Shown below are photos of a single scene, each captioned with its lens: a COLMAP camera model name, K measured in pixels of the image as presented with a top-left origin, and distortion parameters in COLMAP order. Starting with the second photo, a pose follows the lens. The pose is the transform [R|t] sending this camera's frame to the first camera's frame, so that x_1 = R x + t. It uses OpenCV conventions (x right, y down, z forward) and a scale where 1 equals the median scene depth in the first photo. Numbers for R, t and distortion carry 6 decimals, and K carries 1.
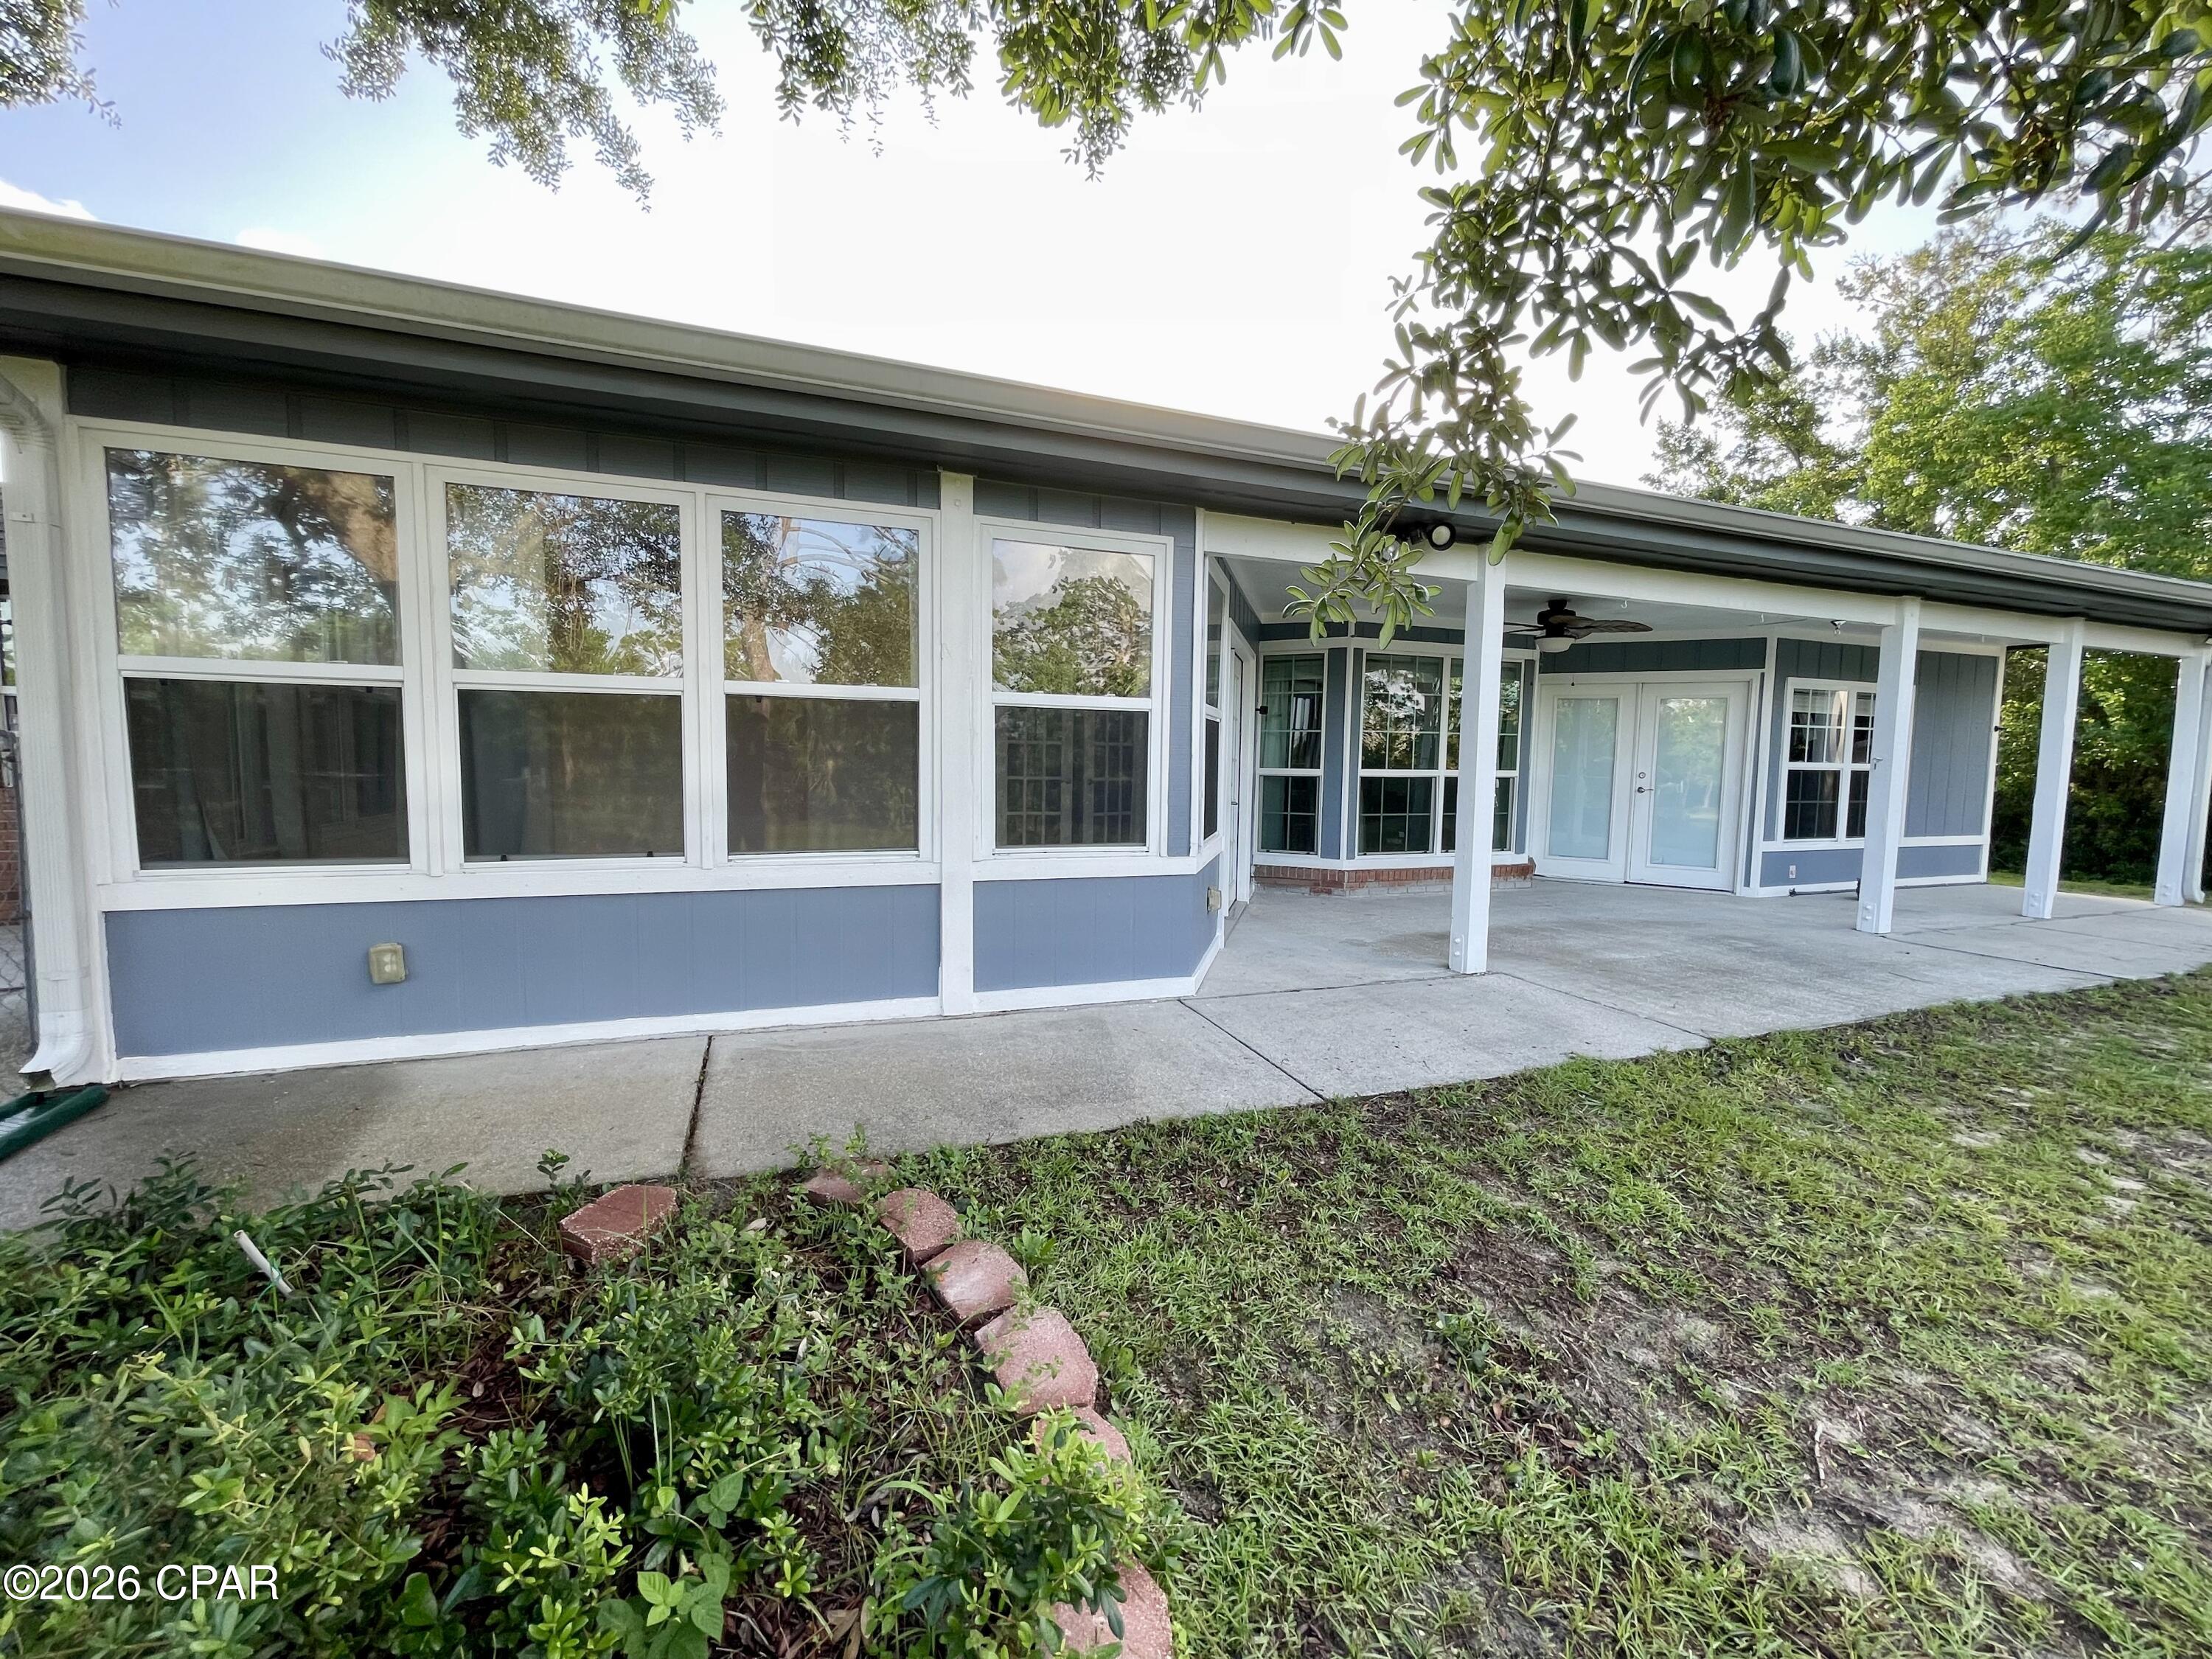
lens RADIAL K [[892.5, 0, 1105.1], [0, 892.5, 825.7], [0, 0, 1]] dist [-0.000744, 0.000181]
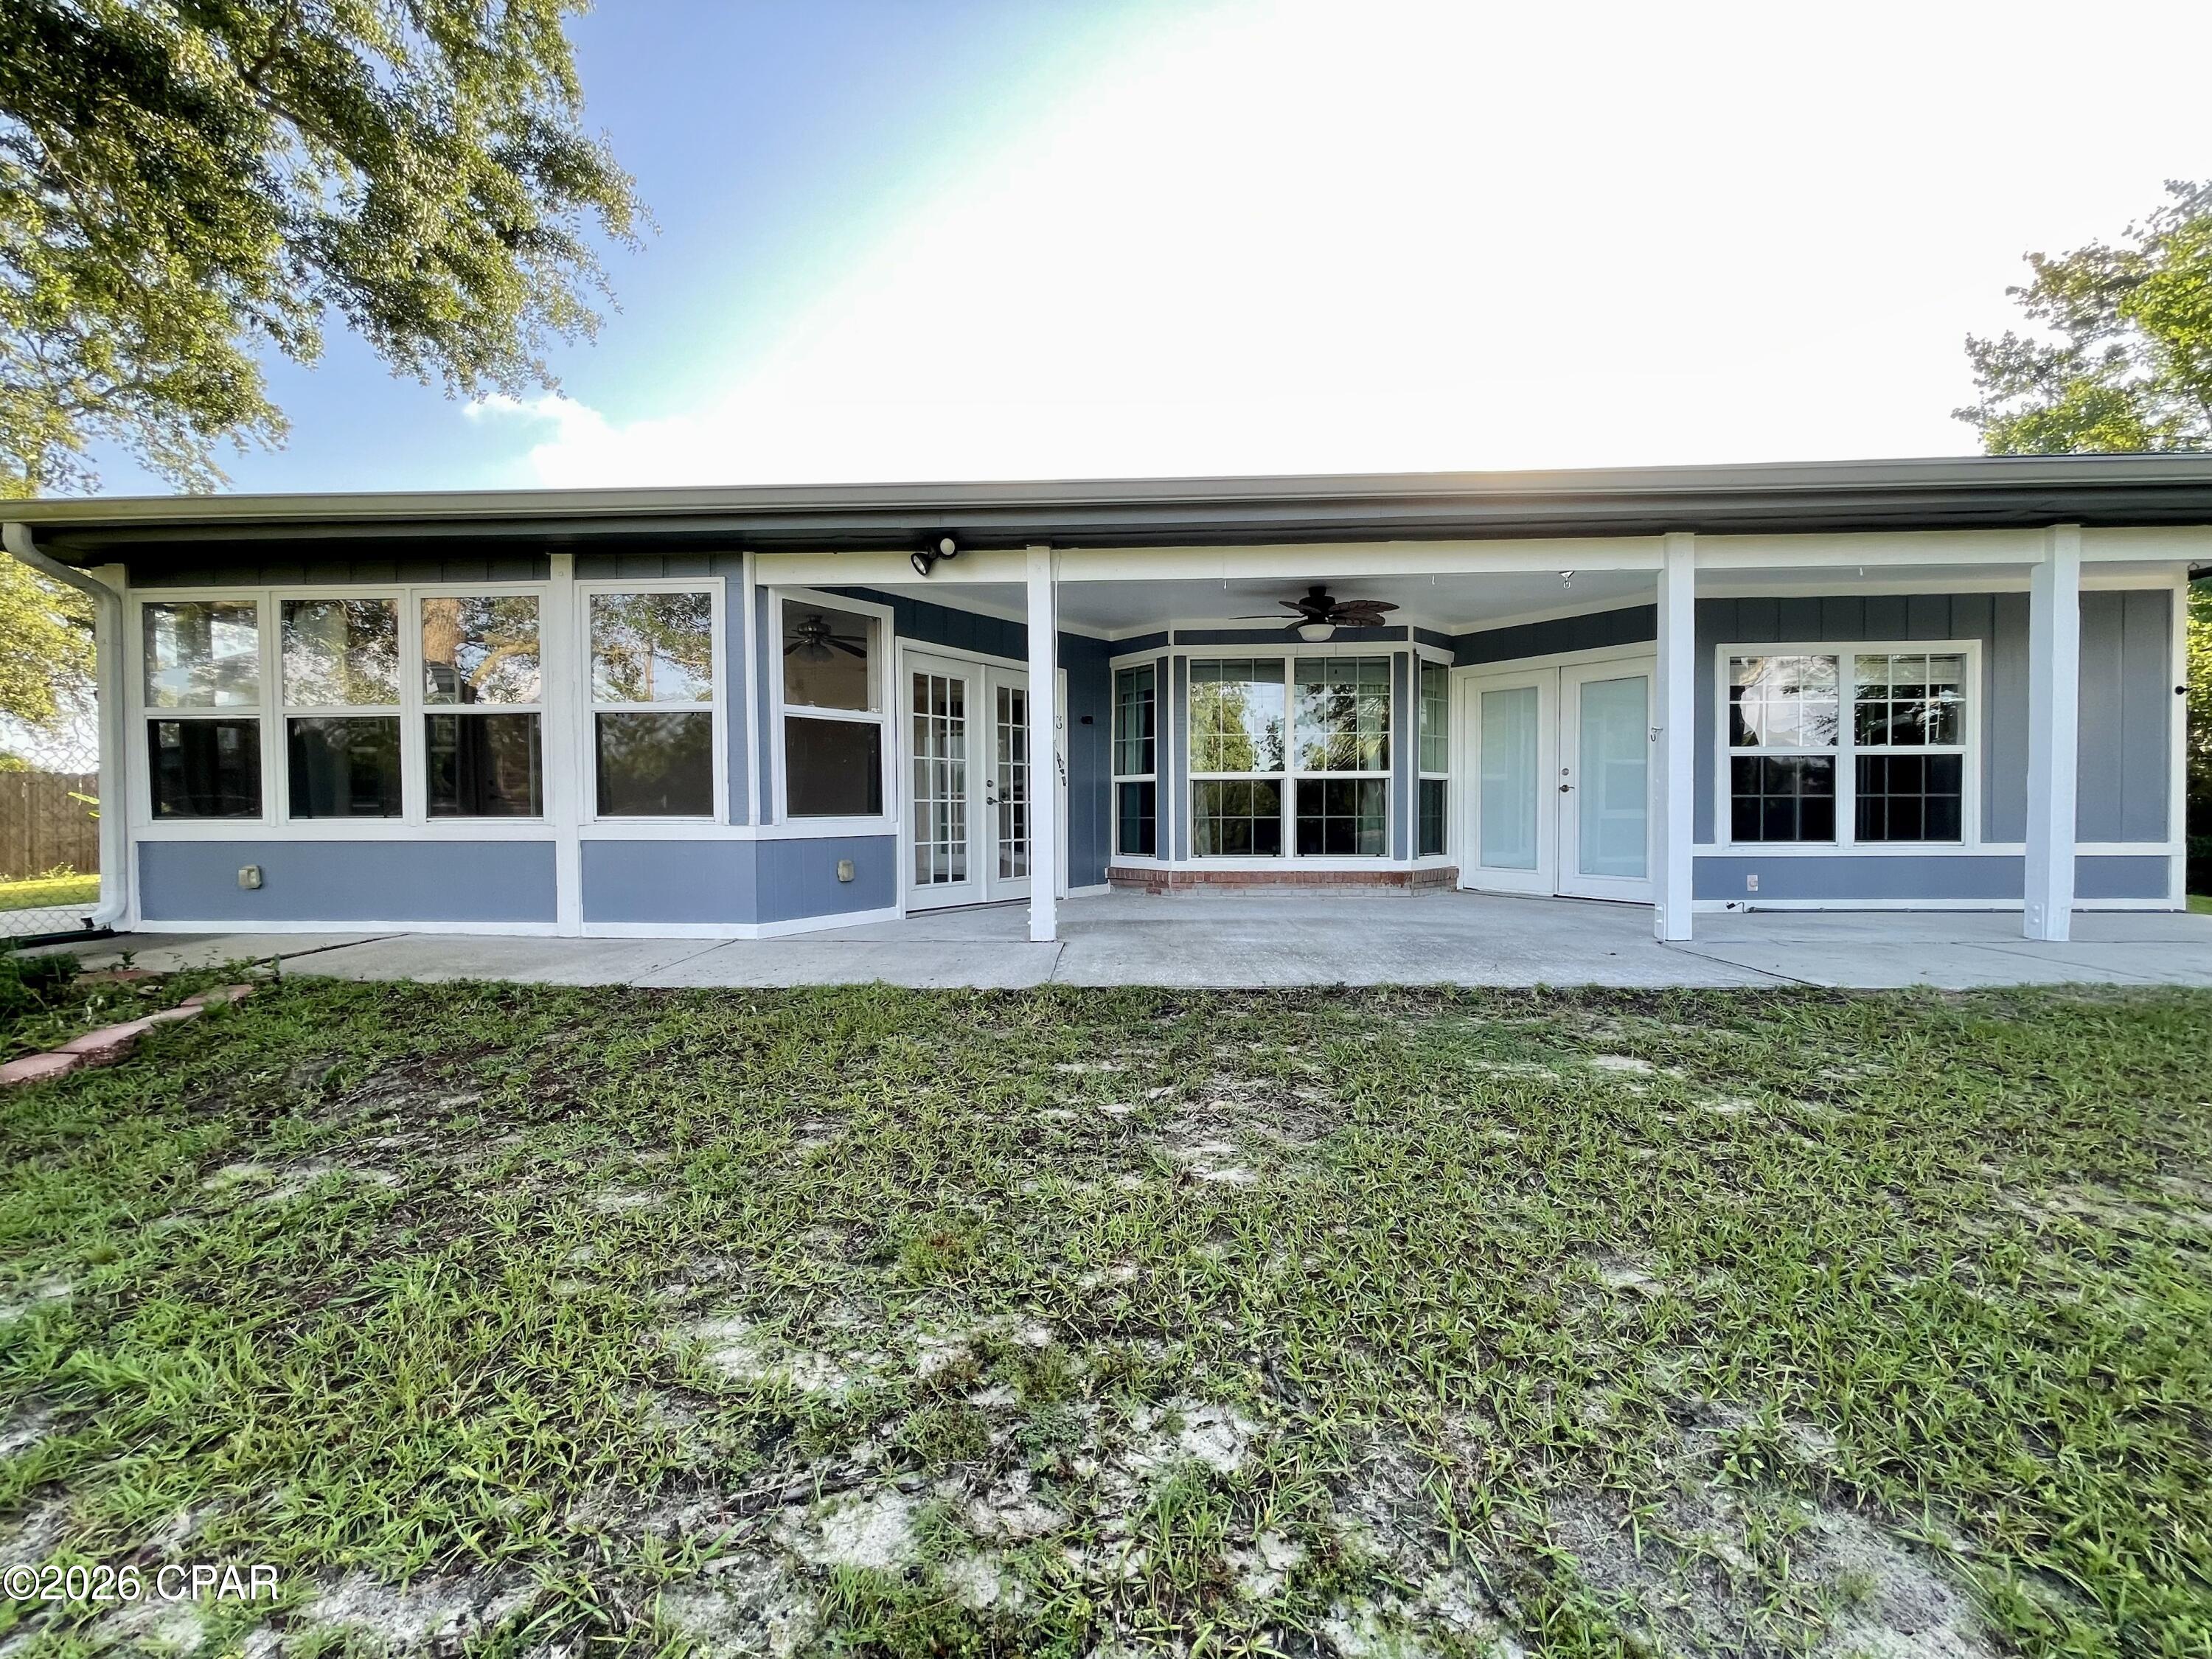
lens RADIAL K [[892.5, 0, 1110.2], [0, 892.5, 837.7], [0, 0, 1]] dist [-0.000744, 0.000181]
pose [[0.916206, -0.008683, -0.400613, 0.613656], [-0.010421, 0.998911, -0.045483, 0.058952], [0.400571, 0.045847, 0.915118, 0.031288]]
